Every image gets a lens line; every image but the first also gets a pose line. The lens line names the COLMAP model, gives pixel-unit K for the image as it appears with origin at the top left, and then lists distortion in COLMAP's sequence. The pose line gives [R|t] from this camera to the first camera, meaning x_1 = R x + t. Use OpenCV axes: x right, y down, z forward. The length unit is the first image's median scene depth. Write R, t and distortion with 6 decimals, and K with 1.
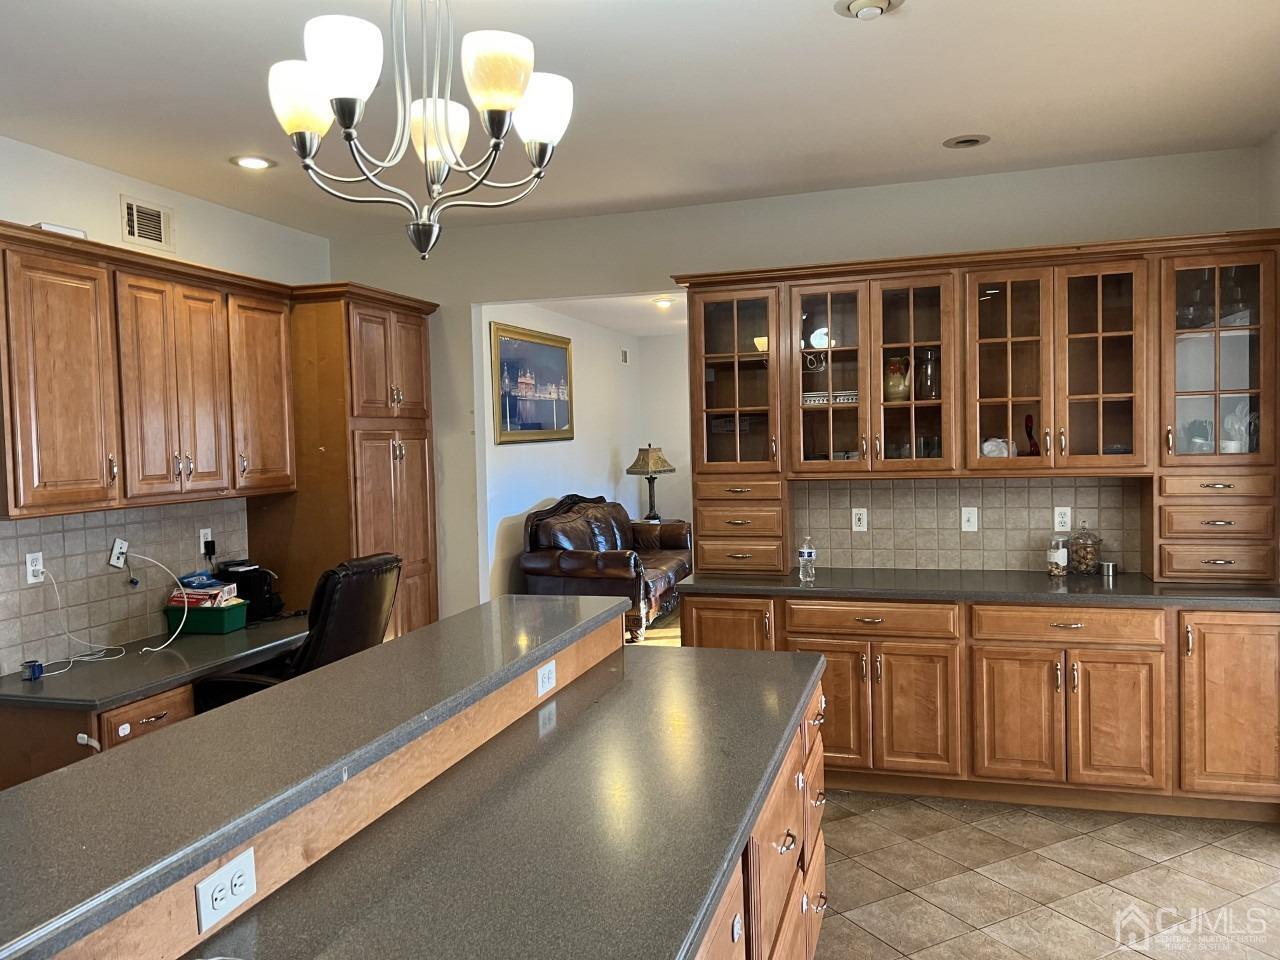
lens RADIAL K [[965.2, 0, 638.0], [0, 965.2, 476.3], [0, 0, 1]] dist [0.087427, -0.120120]
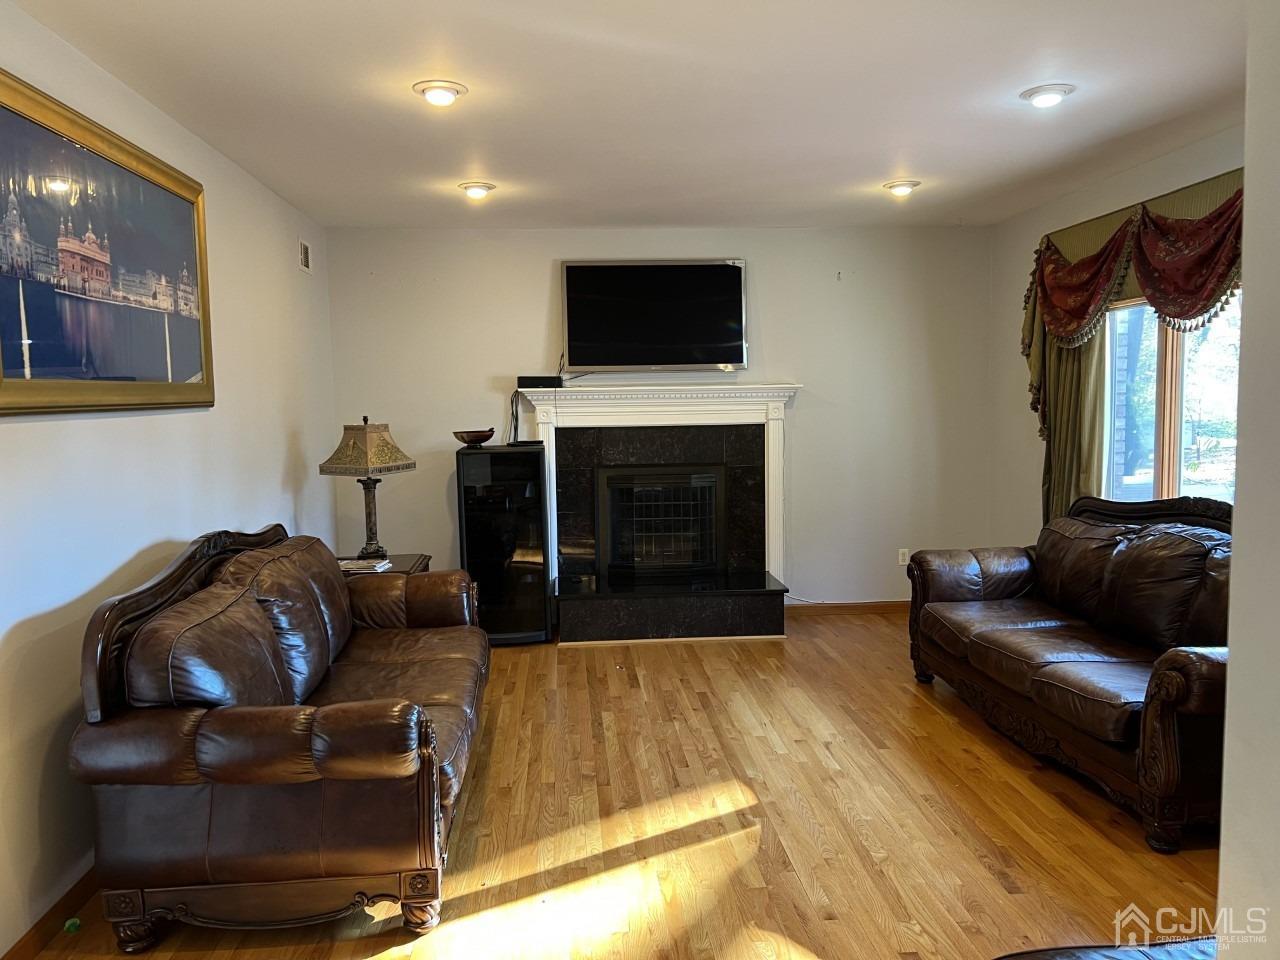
lens RADIAL K [[965.2, 0, 638.0], [0, 965.2, 476.3], [0, 0, 1]] dist [0.087427, -0.120120]
pose [[0.932980, -0.014353, 0.359642, -0.047725], [0.004360, 0.999582, 0.028581, -0.017755], [-0.359902, -0.025097, 0.932652, 0.510287]]
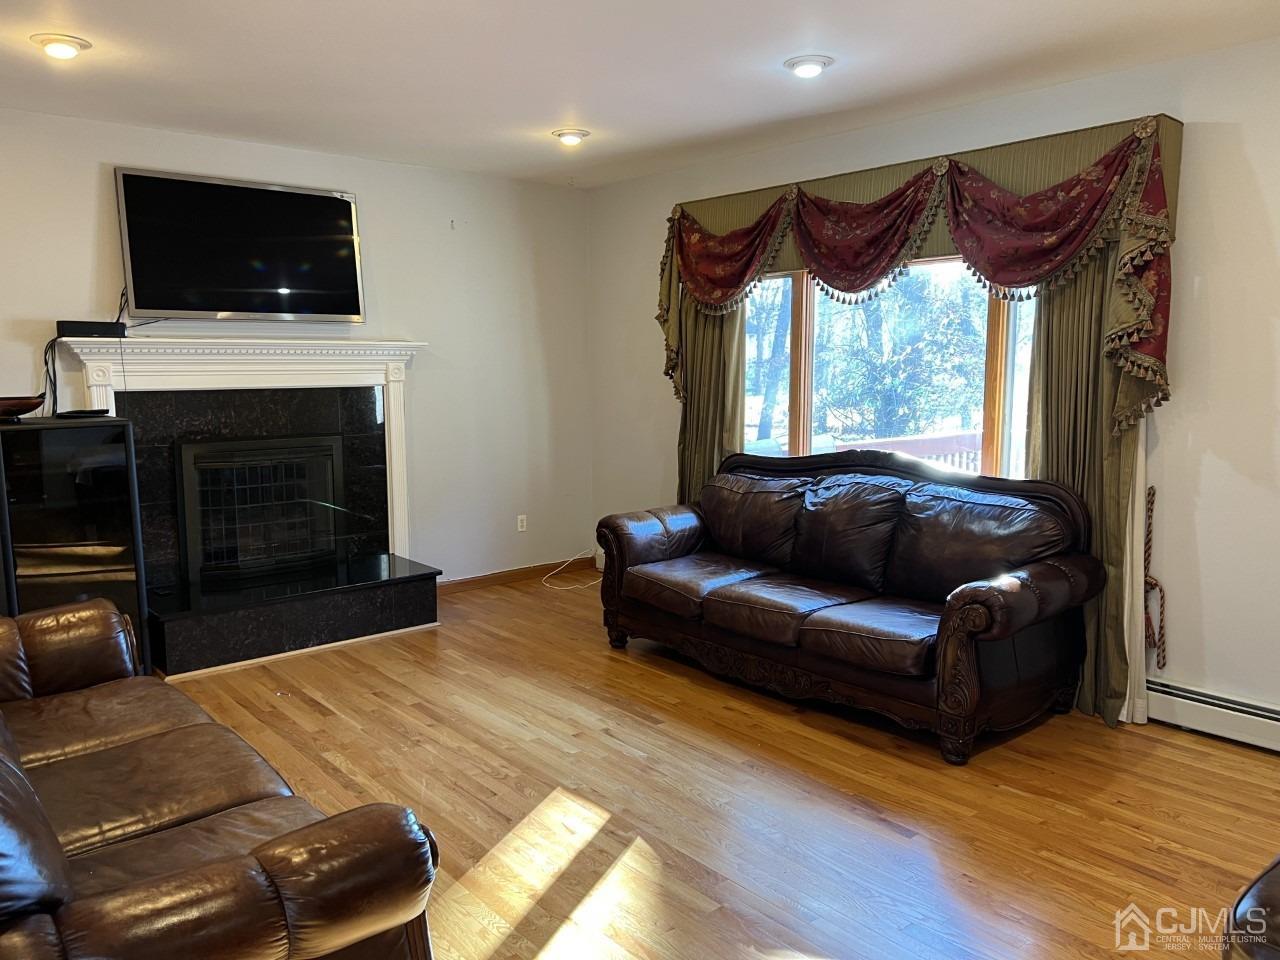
lens RADIAL K [[965.2, 0, 638.0], [0, 965.2, 476.3], [0, 0, 1]] dist [0.087427, -0.120120]
pose [[0.543724, -0.076104, 0.835806, -0.145309], [0.021529, 0.996817, 0.076759, -0.022434], [-0.838988, -0.023742, 0.543632, 0.668245]]
